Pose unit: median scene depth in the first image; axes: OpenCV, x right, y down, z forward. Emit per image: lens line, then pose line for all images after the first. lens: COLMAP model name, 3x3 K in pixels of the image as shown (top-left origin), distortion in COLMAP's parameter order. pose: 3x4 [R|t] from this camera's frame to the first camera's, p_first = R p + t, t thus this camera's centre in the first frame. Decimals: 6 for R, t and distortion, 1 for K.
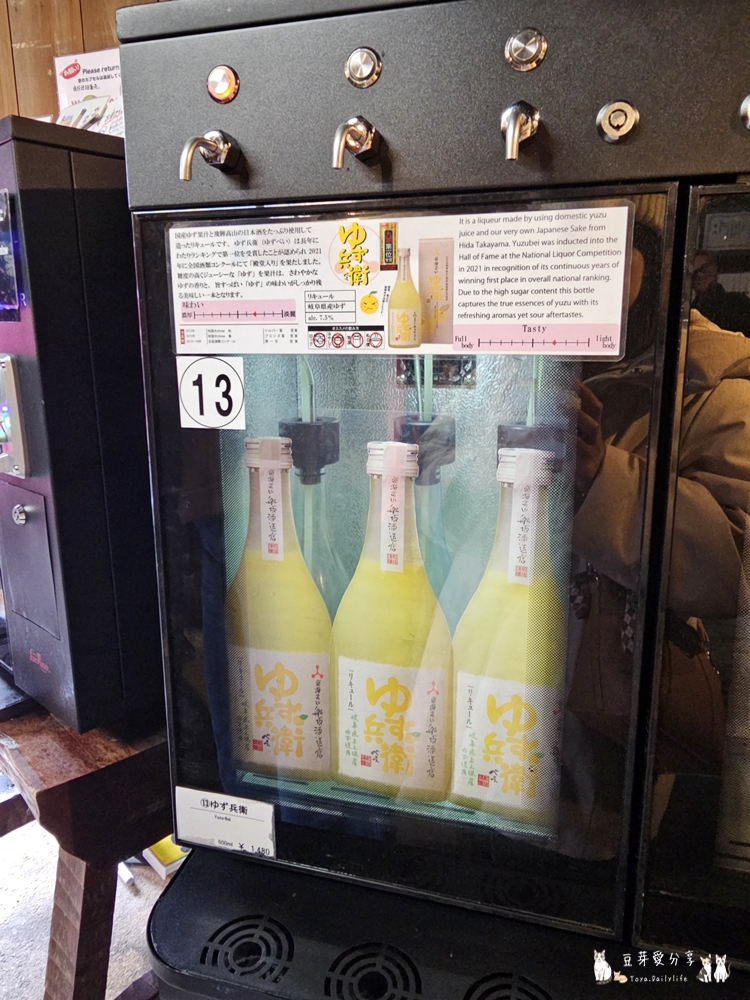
lens RADIAL K [[677.4, 0, 378.8], [0, 677.4, 457.4], [0, 0, 1]] dist [0.003257, -0.005960]
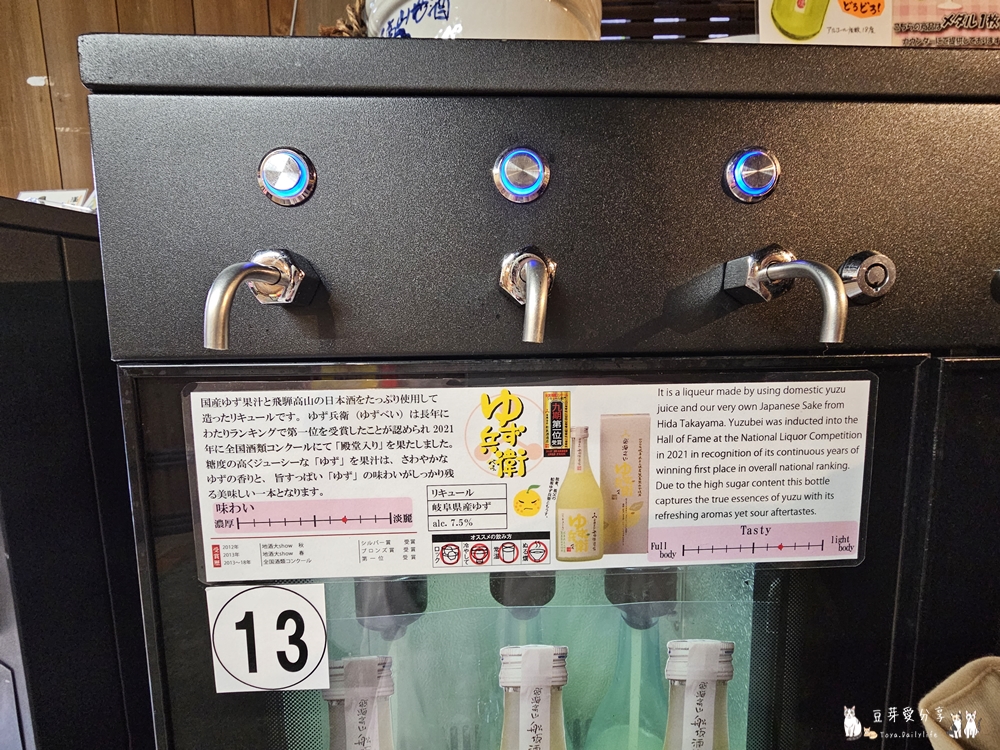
lens RADIAL K [[414.9, 0, 498.9], [0, 414.9, 373.3], [0, 0, 1]] dist [-0.003571, 0.000708]
pose [[0.954332, -0.035418, 0.296641, -0.157688], [0.064038, 0.994120, -0.087323, -0.312963], [-0.291803, 0.102332, 0.950988, 0.577367]]
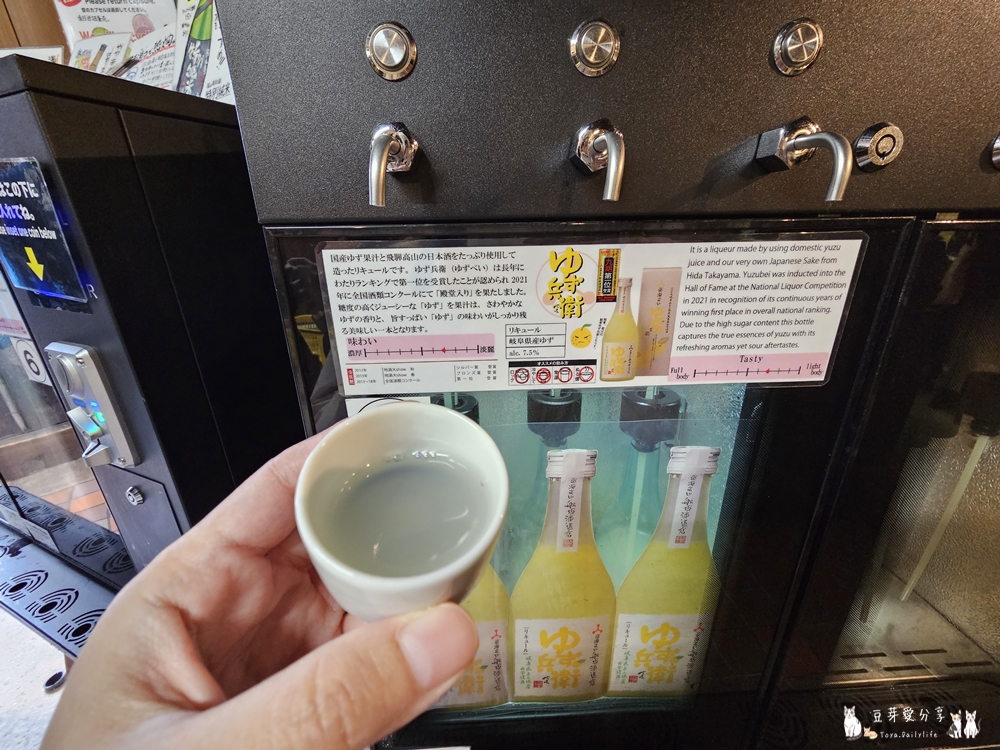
lens RADIAL K [[414.9, 0, 498.9], [0, 414.9, 376.0], [0, 0, 1]] dist [-0.003571, 0.000708]
pose [[0.954500, -0.115107, 0.275101, -0.270649], [0.067461, 0.981933, 0.176794, -0.273609], [-0.290481, -0.150191, 0.945020, 0.484631]]
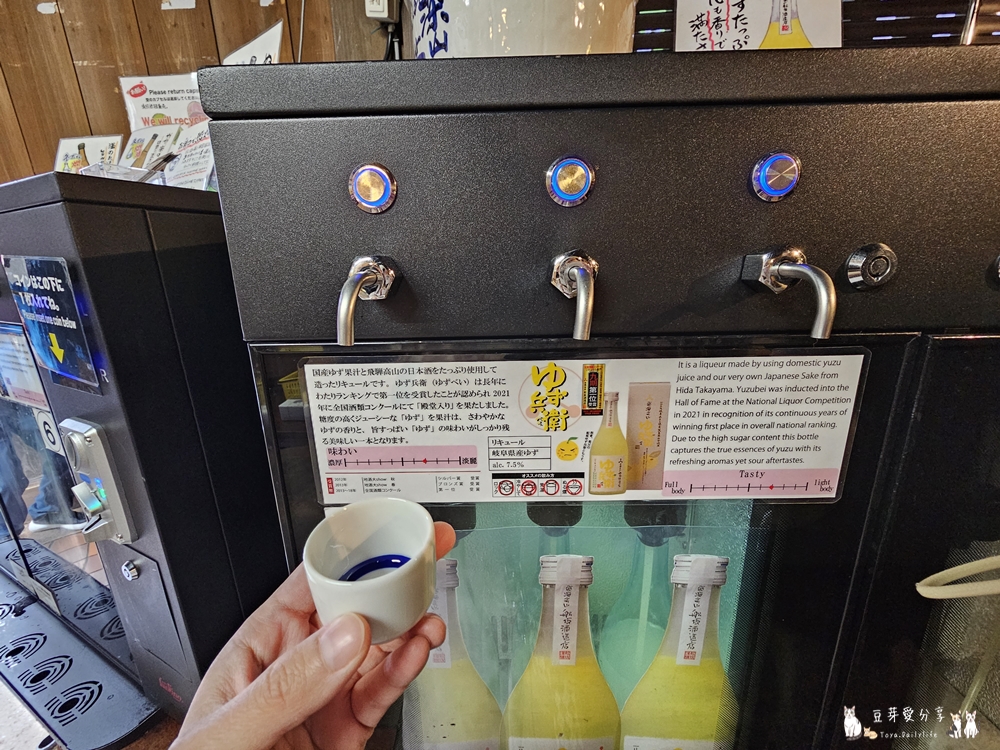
lens RADIAL K [[414.9, 0, 498.8], [0, 414.9, 372.5], [0, 0, 1]] dist [-0.003571, 0.000708]
pose [[0.968499, -0.077198, 0.236749, -0.211650], [0.062820, 0.995726, 0.067696, -0.357116], [-0.240963, -0.050691, 0.969210, 0.495565]]
